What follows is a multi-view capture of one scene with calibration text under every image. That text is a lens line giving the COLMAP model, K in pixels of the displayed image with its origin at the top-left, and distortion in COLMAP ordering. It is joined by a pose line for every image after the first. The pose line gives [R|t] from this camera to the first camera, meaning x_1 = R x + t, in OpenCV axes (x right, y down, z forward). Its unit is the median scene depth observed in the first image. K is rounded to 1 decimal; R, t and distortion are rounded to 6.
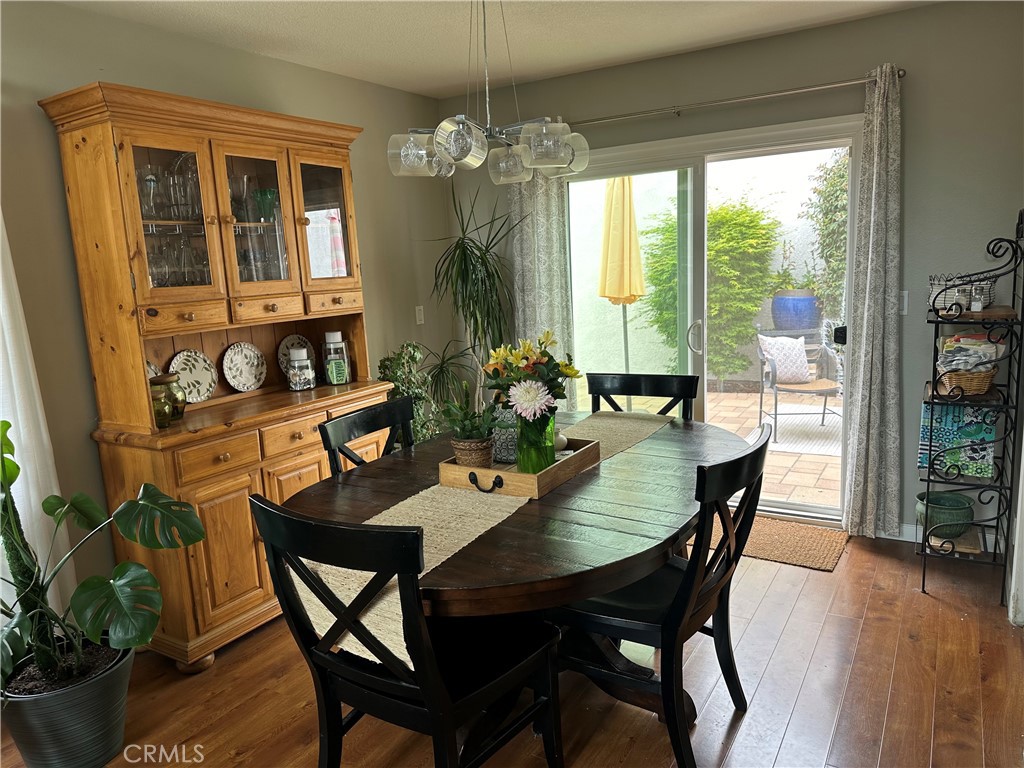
lens RADIAL K [[721.7, 0, 507.3], [0, 721.7, 387.3], [0, 0, 1]] dist [0.090217, -0.128928]
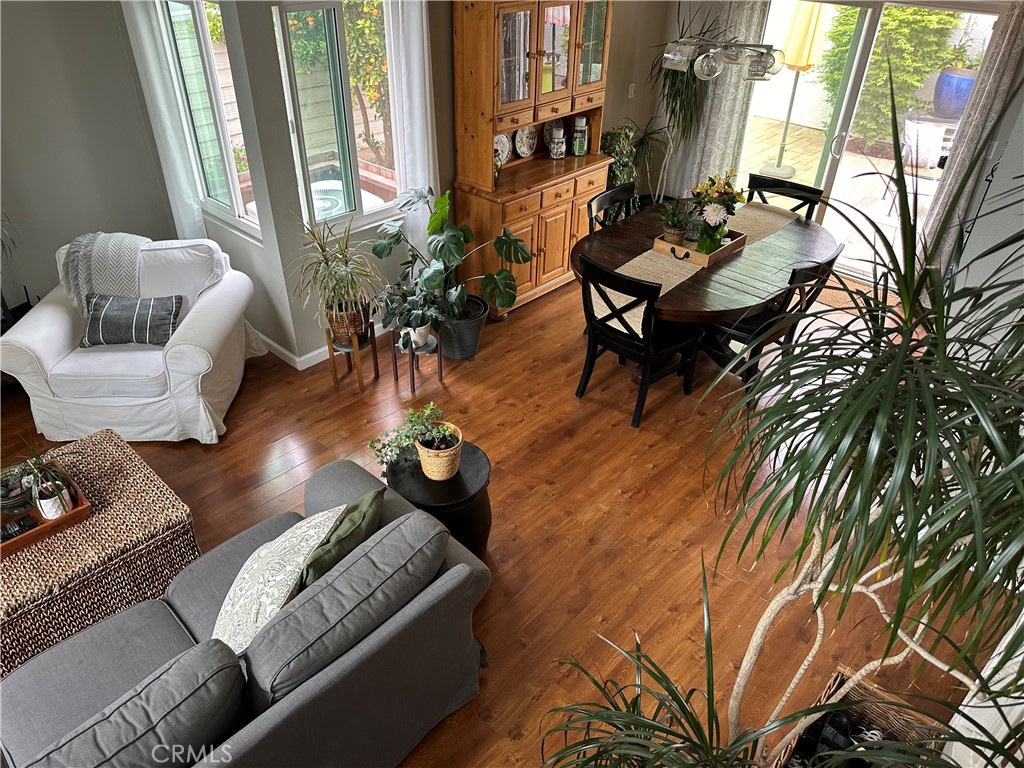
lens RADIAL K [[721.7, 0, 507.3], [0, 721.7, 387.3], [0, 0, 1]] dist [0.090217, -0.128928]
pose [[0.977098, 0.173052, -0.123825, -0.148672], [-0.106682, 0.901880, 0.418607, -0.257257], [0.184116, -0.395810, 0.899686, -0.796586]]
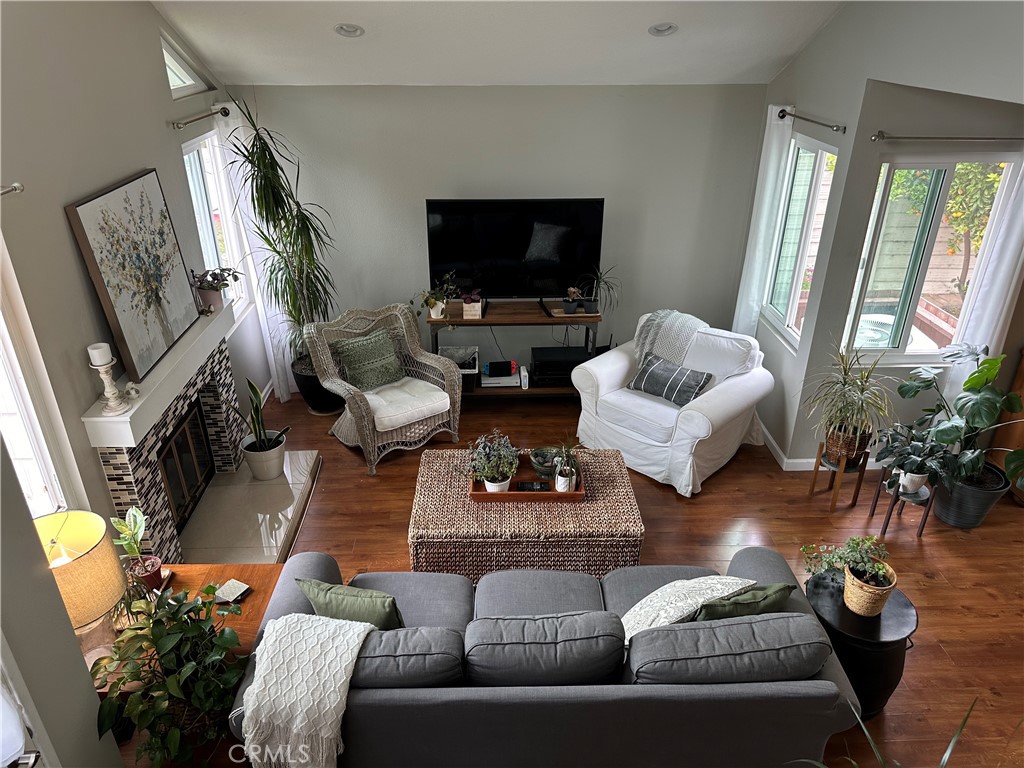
lens RADIAL K [[721.7, 0, 507.3], [0, 721.7, 387.3], [0, 0, 1]] dist [0.090217, -0.128928]
pose [[0.547347, 0.428565, -0.718848, -0.045113], [-0.180522, 0.899175, 0.398618, -0.301400], [0.817204, -0.088415, 0.569526, -0.889302]]
